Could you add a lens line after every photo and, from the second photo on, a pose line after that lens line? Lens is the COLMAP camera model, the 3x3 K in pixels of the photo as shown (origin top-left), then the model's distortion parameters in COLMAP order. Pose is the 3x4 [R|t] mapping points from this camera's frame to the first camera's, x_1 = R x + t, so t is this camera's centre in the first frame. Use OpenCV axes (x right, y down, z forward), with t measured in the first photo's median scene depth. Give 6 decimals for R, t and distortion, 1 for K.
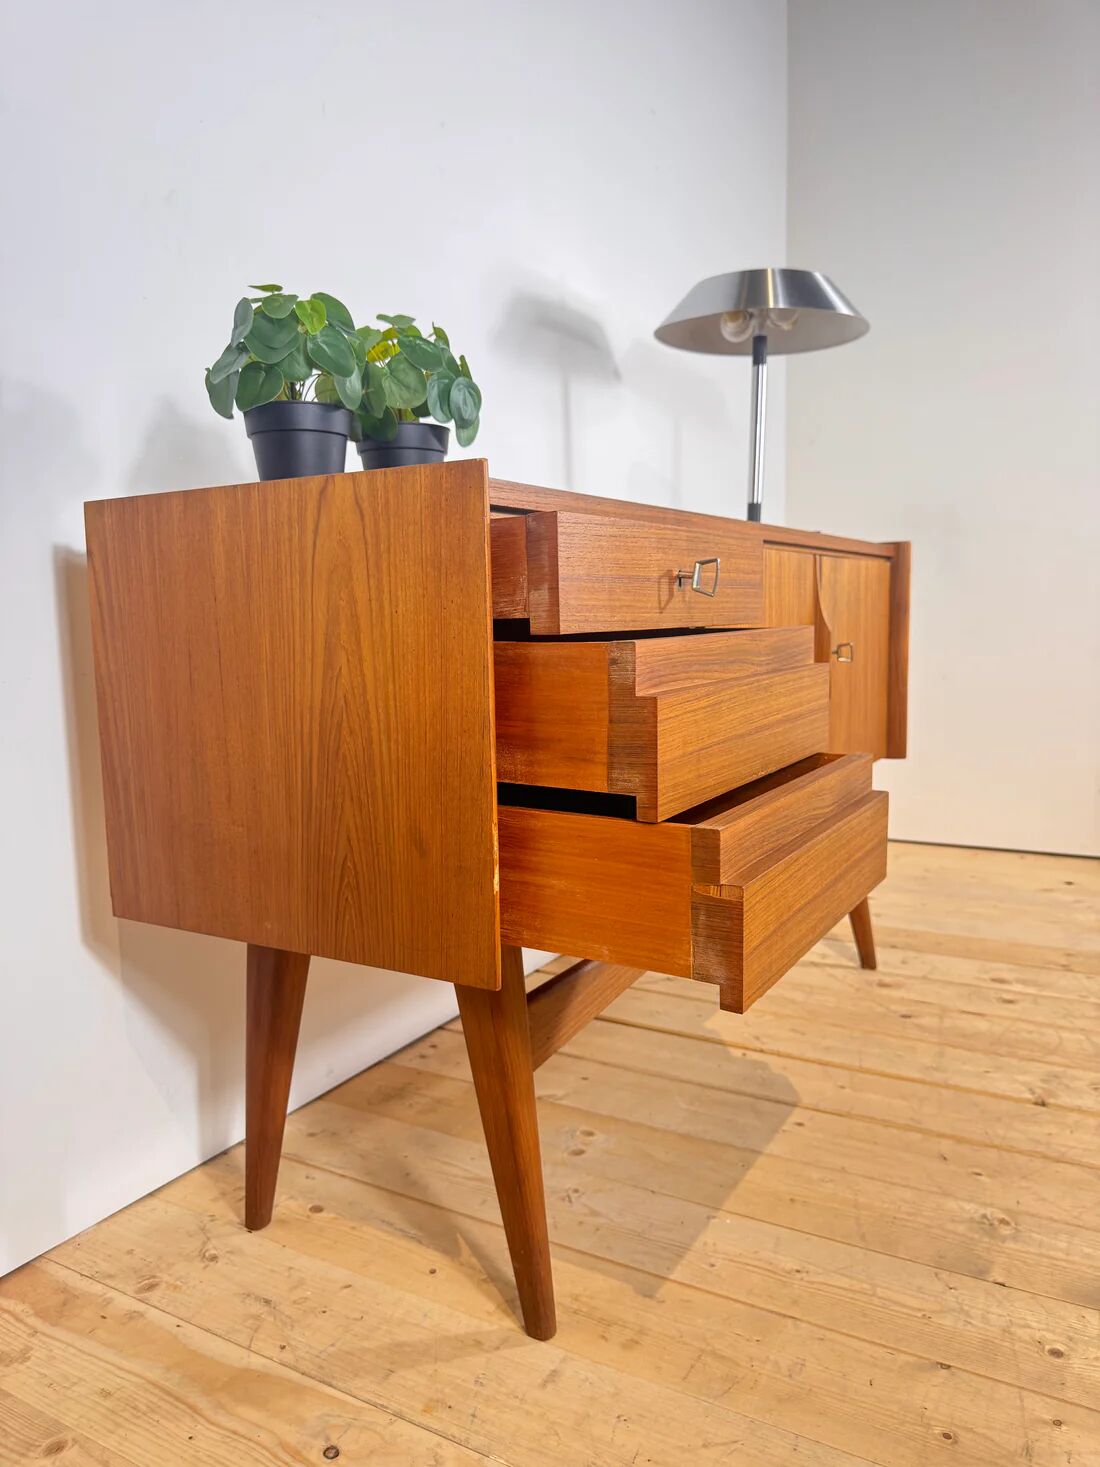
lens RADIAL K [[1056.9, 0, 555.5], [0, 1056.9, 735.8], [0, 0, 1]] dist [-0.000259, -0.007481]
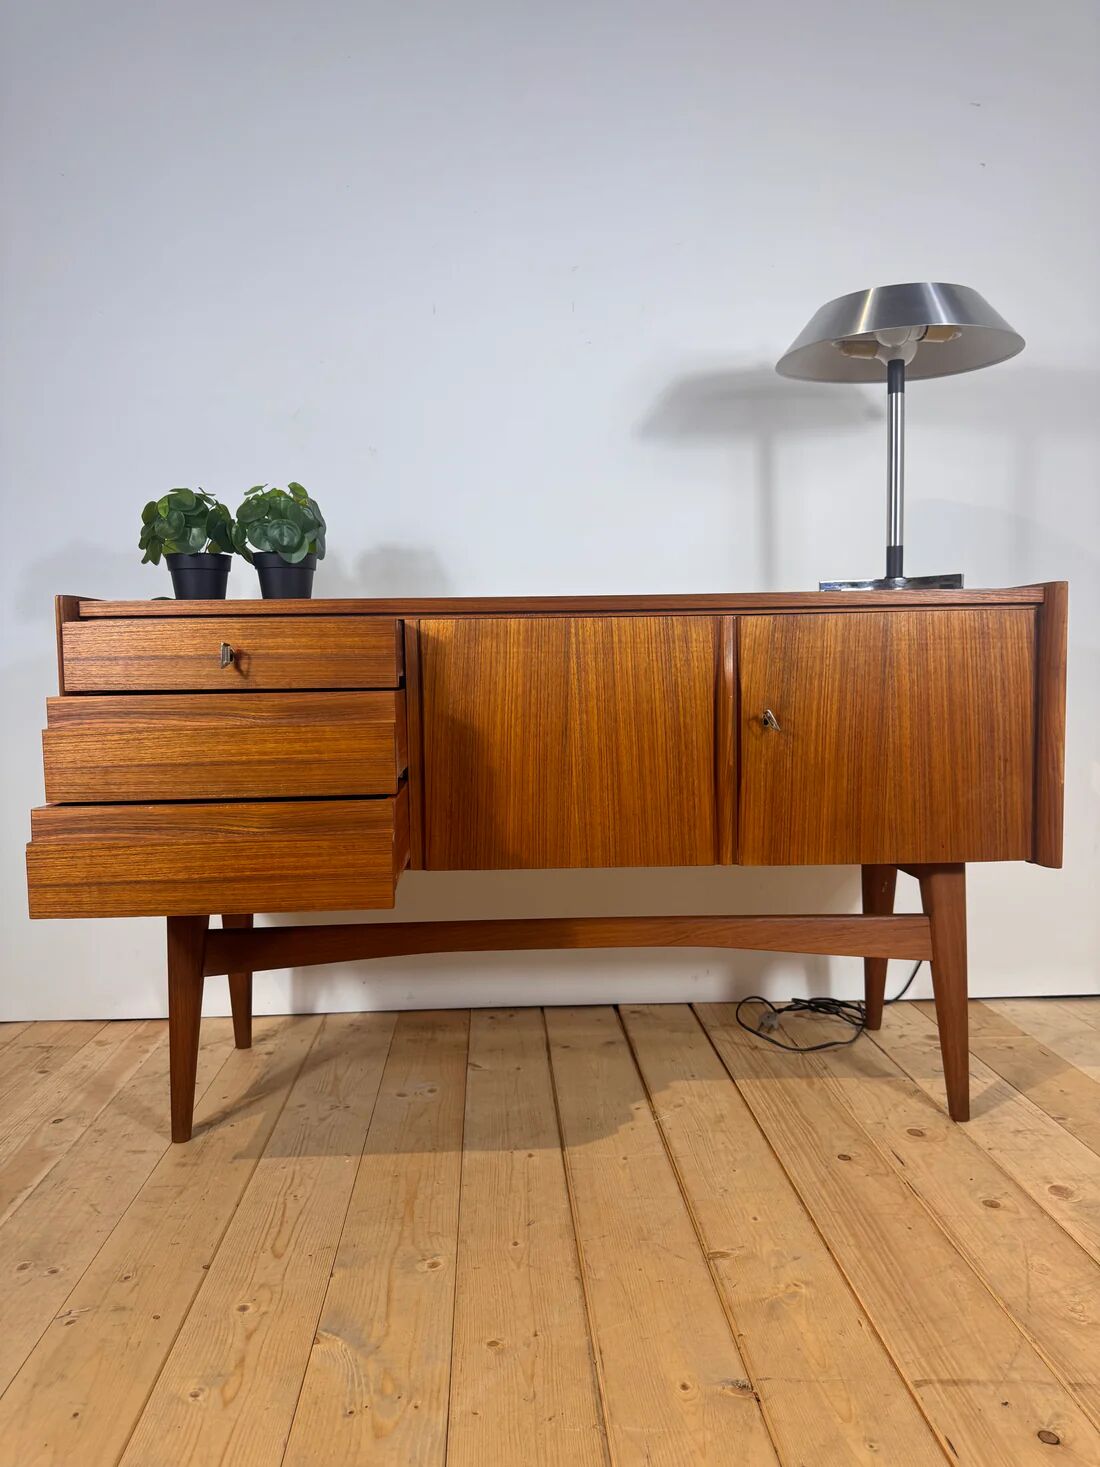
lens RADIAL K [[1054.0, 0, 550.0], [0, 1054.0, 733.5], [0, 0, 1]] dist [0.003135, -0.004660]
pose [[0.541207, 0.070605, -0.837920, 1.308556], [-0.095298, 0.995199, 0.022305, -0.096804], [0.835472, 0.067781, 0.545337, 0.484826]]
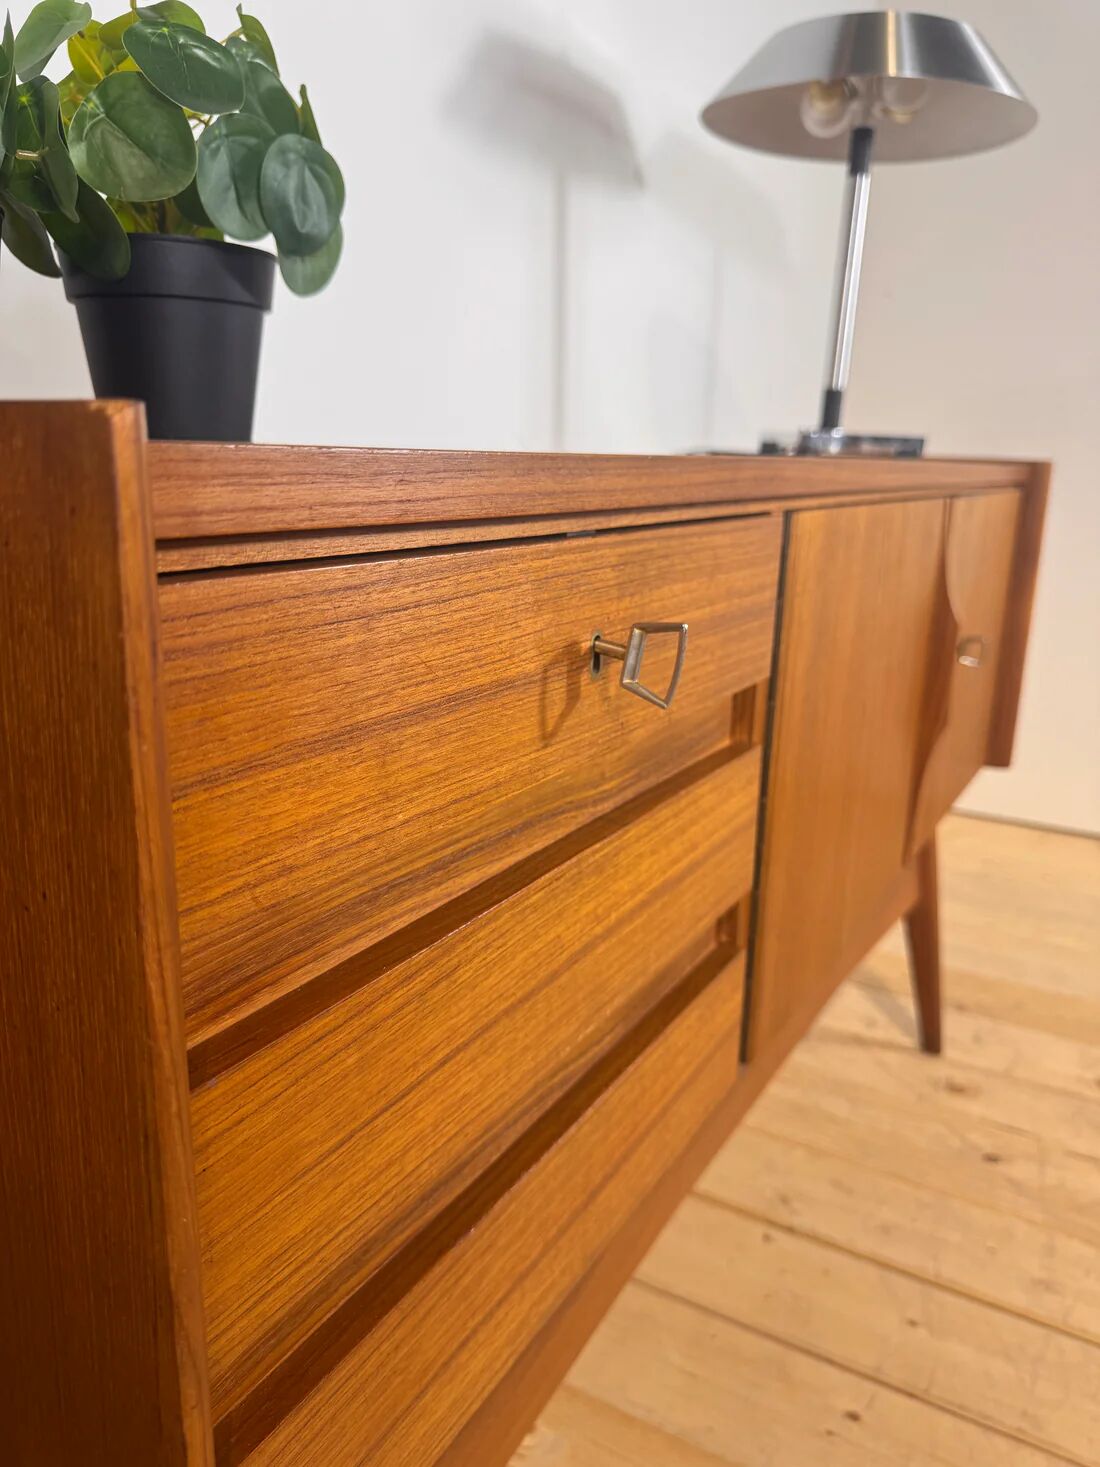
lens RADIAL K [[1083.9, 0, 560.0], [0, 1083.9, 739.0], [0, 0, 1]] dist [-0.044297, 0.026806]
pose [[0.998696, 0.047959, 0.017524, 0.023293], [-0.049968, 0.988583, 0.142154, -0.150258], [-0.010507, -0.142844, 0.989689, 0.490876]]
